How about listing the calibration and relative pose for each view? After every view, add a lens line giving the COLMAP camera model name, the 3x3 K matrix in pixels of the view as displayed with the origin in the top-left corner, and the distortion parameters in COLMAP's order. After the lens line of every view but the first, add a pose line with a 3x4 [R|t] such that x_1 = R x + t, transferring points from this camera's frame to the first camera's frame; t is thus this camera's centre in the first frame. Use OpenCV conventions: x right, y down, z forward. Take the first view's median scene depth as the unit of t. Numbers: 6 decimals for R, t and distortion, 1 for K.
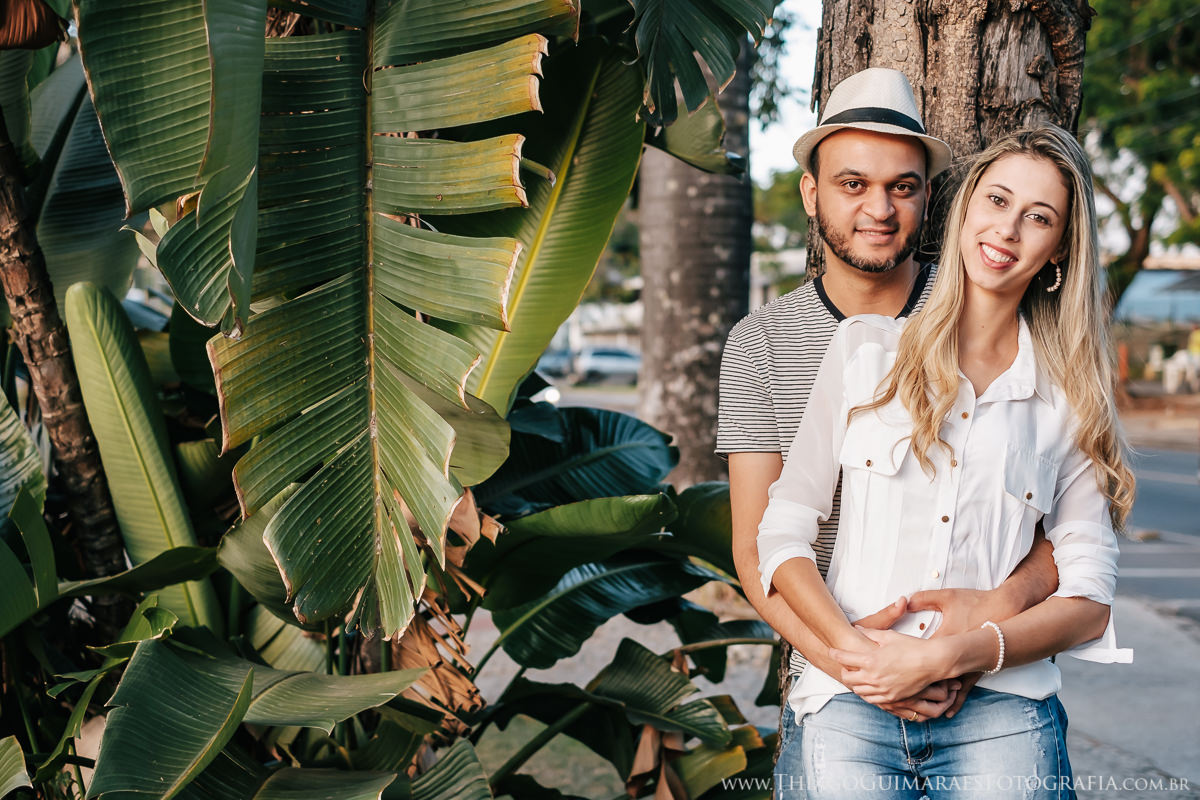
lens RADIAL K [[1701.9, 0, 600.0], [0, 1701.9, 400.0], [0, 0, 1]] dist [-0.020551, -0.011336]
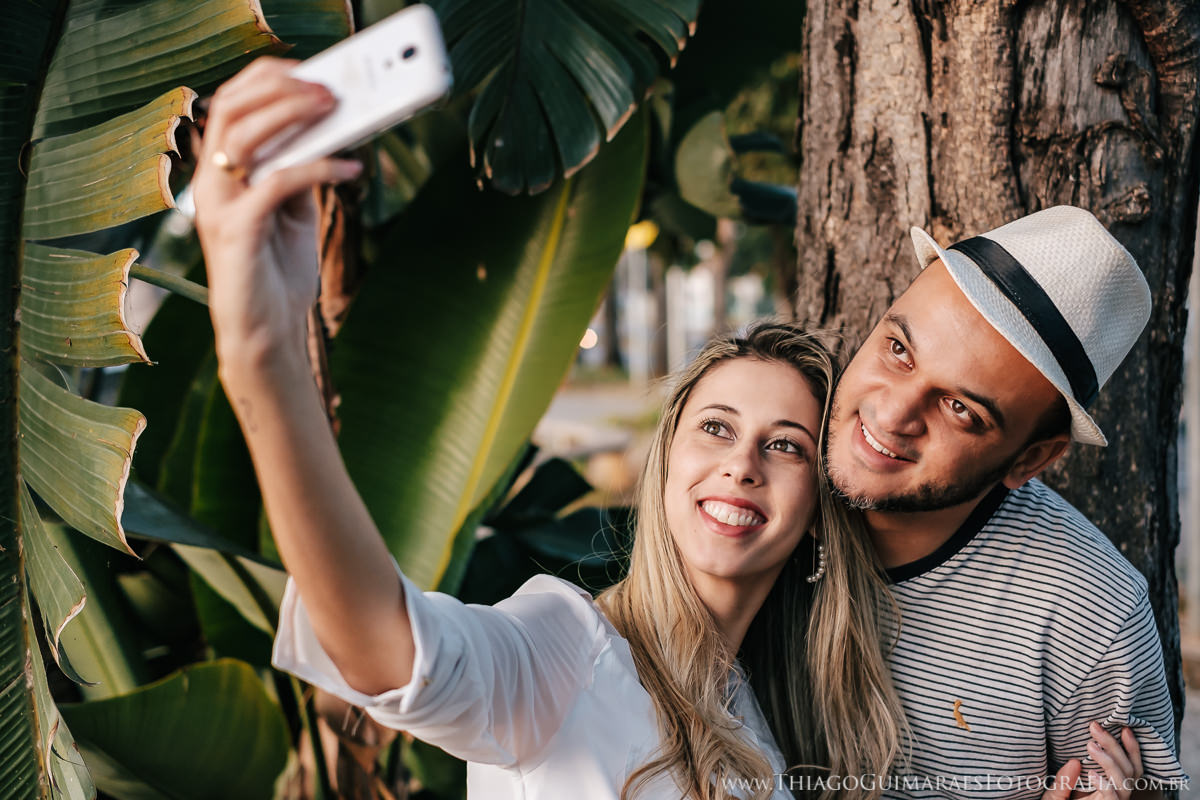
lens RADIAL K [[1701.9, 0, 600.0], [0, 1701.9, 400.0], [0, 0, 1]] dist [-0.020551, -0.011336]
pose [[0.977755, -0.016139, -0.209130, 0.202015], [0.018327, 0.999796, 0.008526, -0.081855], [0.208950, -0.012169, 0.977851, 0.333877]]
